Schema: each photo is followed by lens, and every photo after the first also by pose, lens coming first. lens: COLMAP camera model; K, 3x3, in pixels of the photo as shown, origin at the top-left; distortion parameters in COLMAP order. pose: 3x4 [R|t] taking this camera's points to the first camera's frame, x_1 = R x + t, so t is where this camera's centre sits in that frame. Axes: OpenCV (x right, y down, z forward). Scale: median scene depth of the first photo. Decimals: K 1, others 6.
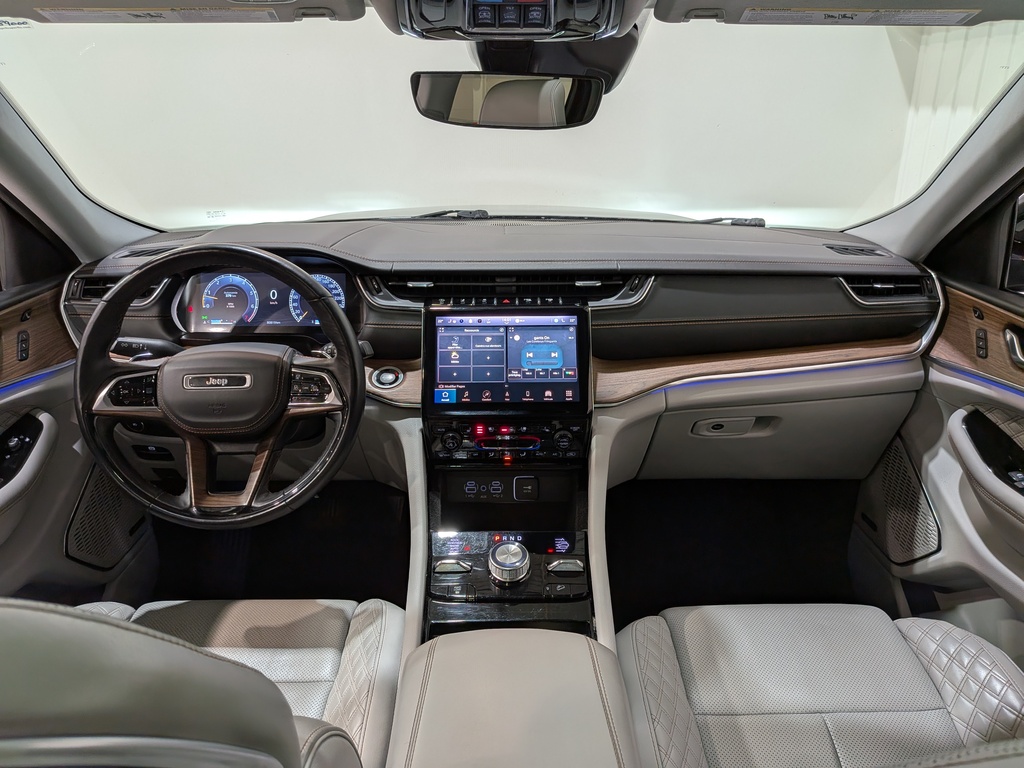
lens RADIAL K [[727.6, 0, 512.0], [0, 727.6, 384.0], [0, 0, 1]] dist [0.100925, -0.189421]
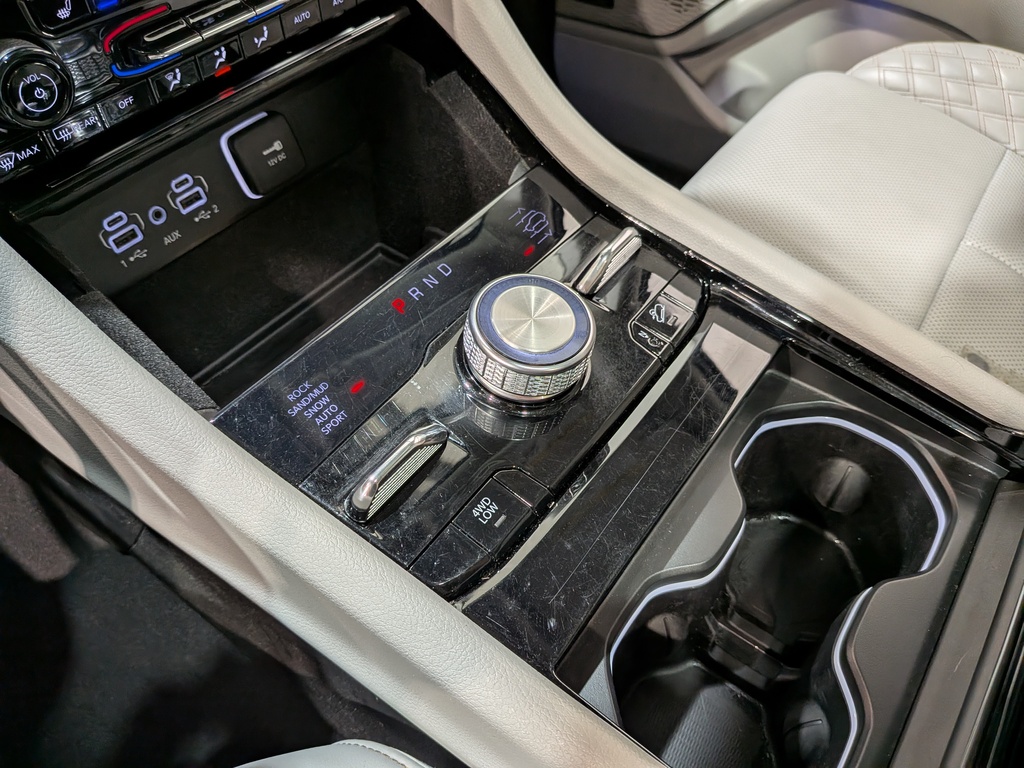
lens RADIAL K [[767.1, 0, 500.2], [0, 767.1, 378.6], [0, 0, 1]] dist [-0.005766, -0.007043]
pose [[0.615040, -0.594084, 0.518450, -0.182996], [0.289534, 0.781743, 0.552312, 0.065265], [-0.733414, -0.189585, 0.652811, 0.742326]]
